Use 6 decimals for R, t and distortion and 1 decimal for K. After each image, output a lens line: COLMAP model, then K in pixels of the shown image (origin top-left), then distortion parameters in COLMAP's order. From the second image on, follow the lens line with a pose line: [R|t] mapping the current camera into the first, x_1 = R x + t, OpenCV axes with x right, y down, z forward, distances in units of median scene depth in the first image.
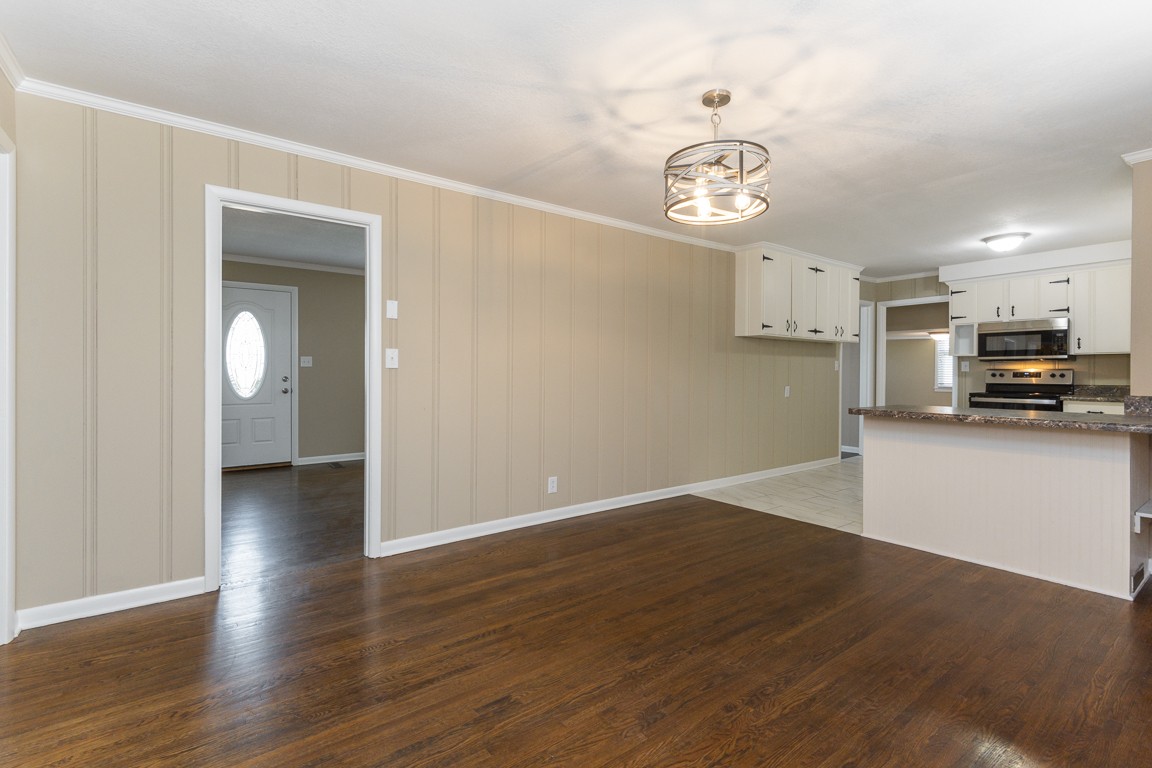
lens RADIAL K [[526.5, 0, 571.8], [0, 526.5, 377.0], [0, 0, 1]] dist [0.016708, -0.006834]
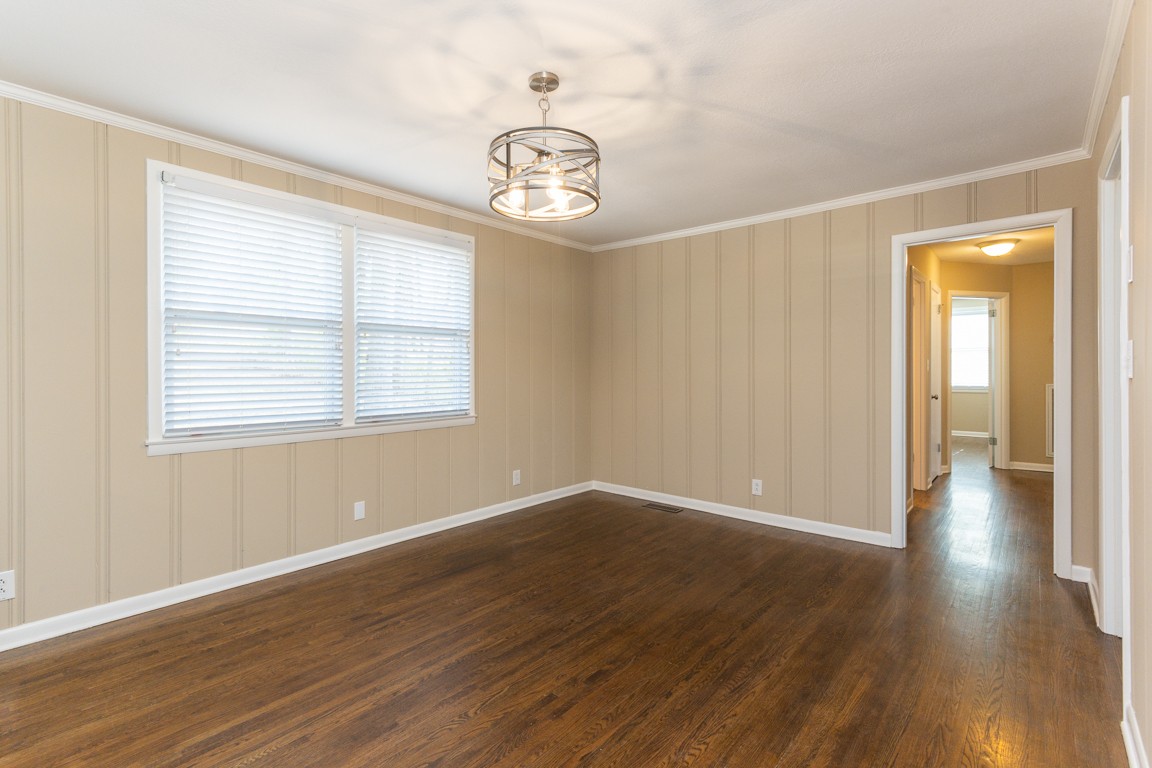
lens RADIAL K [[526.5, 0, 573.8], [0, 526.5, 375.2], [0, 0, 1]] dist [0.016708, -0.006834]
pose [[-0.977836, 0.003211, -0.209348, 0.250846], [-0.001002, 0.999799, 0.020014, -0.024380], [0.209370, 0.019780, -0.977636, 1.155080]]
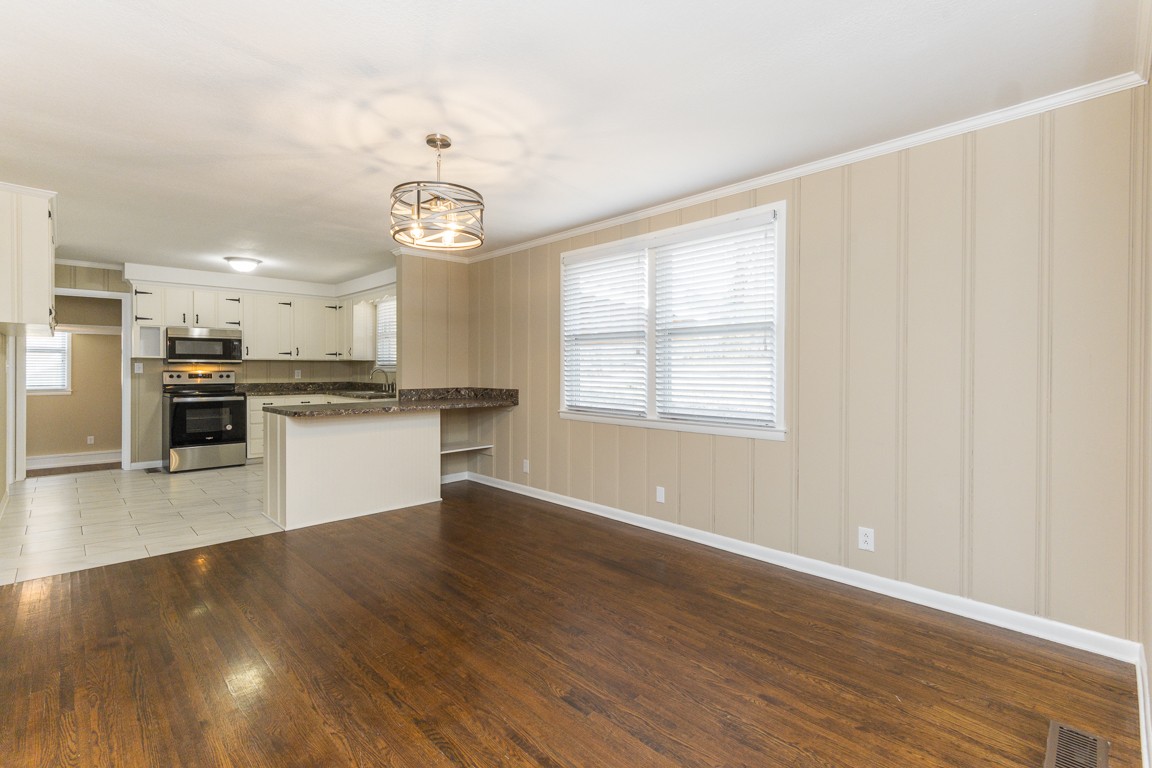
lens RADIAL K [[526.5, 0, 572.2], [0, 526.5, 373.3], [0, 0, 1]] dist [0.016708, -0.006834]
pose [[-0.125234, -0.008611, 0.992090, -0.541583], [0.007647, 0.999924, 0.009644, -0.021668], [-0.992098, 0.008795, -0.125158, 0.520588]]
